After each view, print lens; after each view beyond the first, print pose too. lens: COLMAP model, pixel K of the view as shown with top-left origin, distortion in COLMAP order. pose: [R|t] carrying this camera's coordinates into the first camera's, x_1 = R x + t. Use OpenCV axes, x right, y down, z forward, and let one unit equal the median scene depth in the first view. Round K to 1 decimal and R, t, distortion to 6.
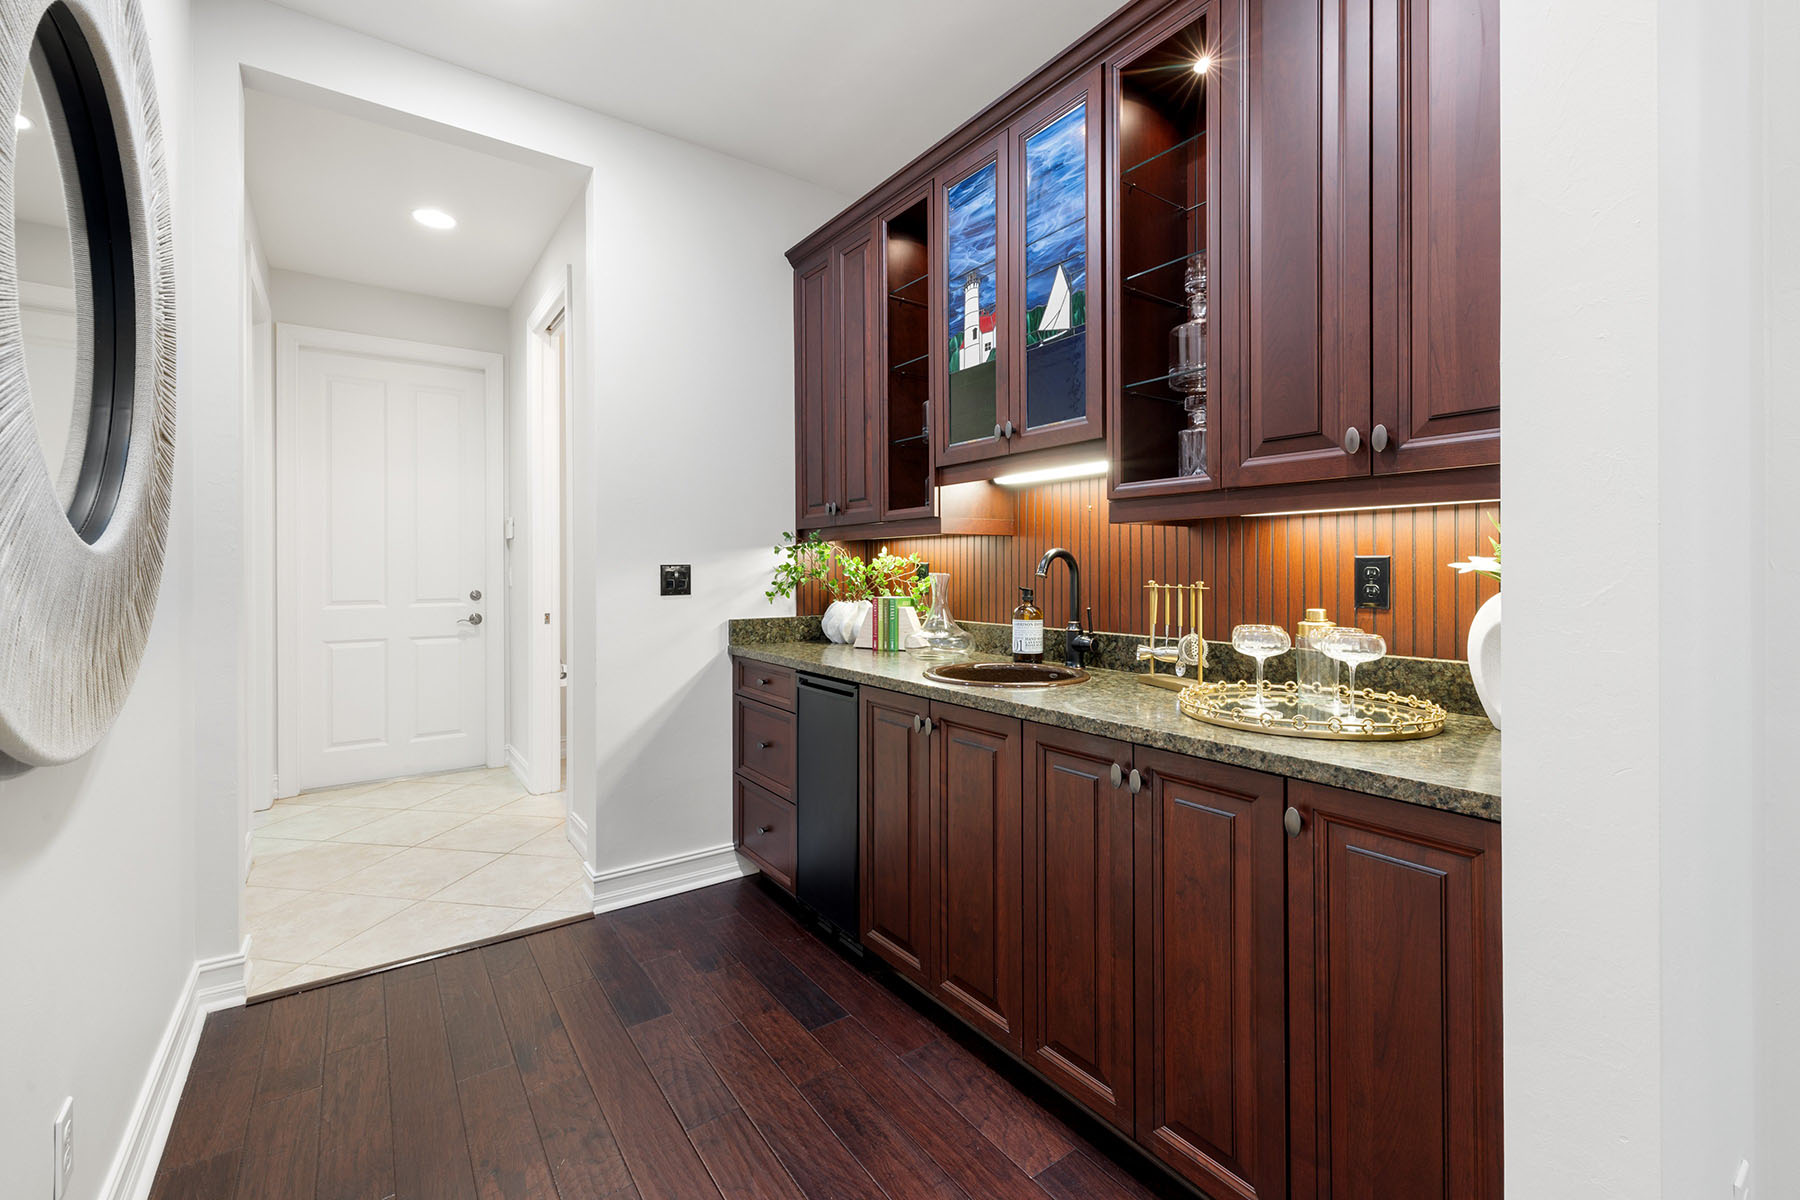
lens RADIAL K [[761.2, 0, 902.0], [0, 761.2, 576.7], [0, 0, 1]] dist [-0.000359, -0.000003]
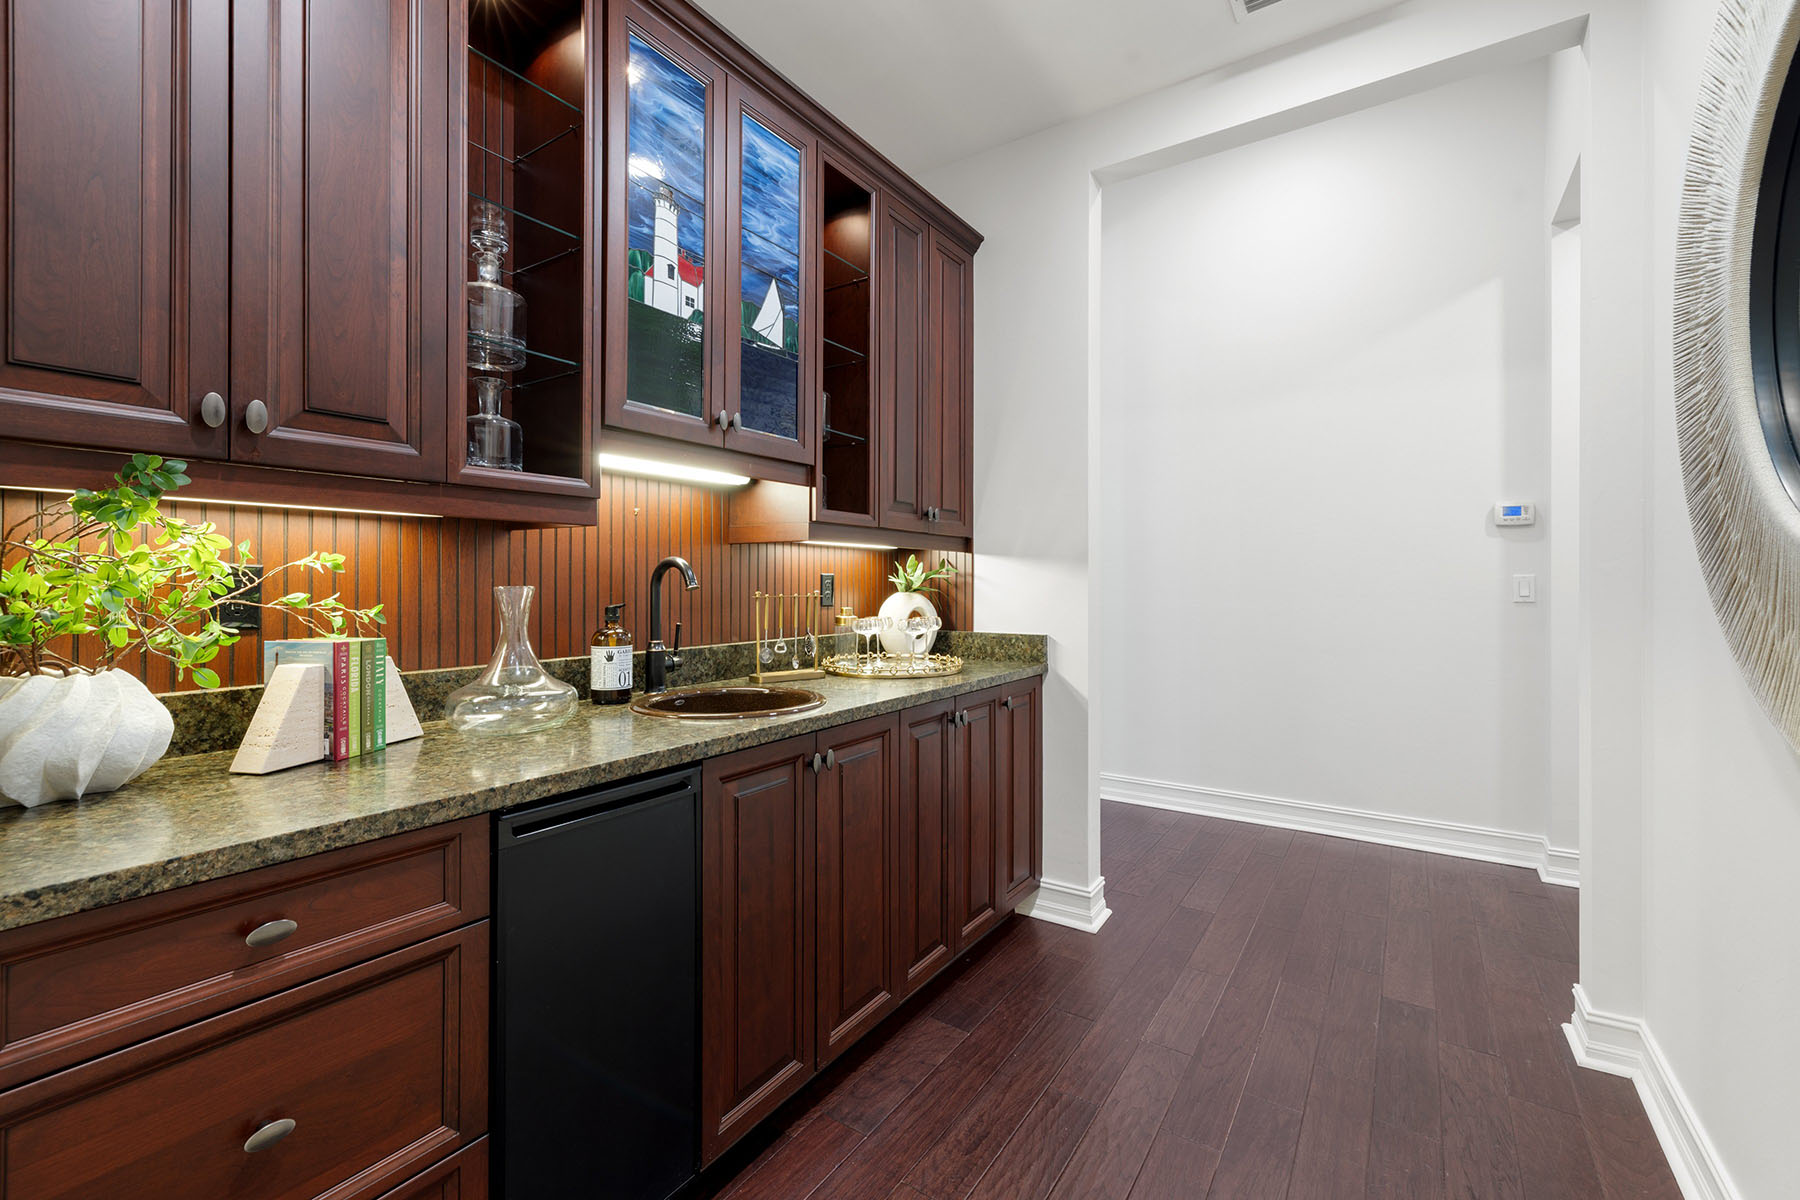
lens RADIAL K [[761.2, 0, 902.0], [0, 761.2, 576.7], [0, 0, 1]] dist [-0.000359, -0.000003]
pose [[-0.349645, 0.004790, 0.936870, -0.741267], [0.003870, 0.999986, -0.003668, -0.009731], [-0.936874, 0.002343, -0.349658, 1.113210]]
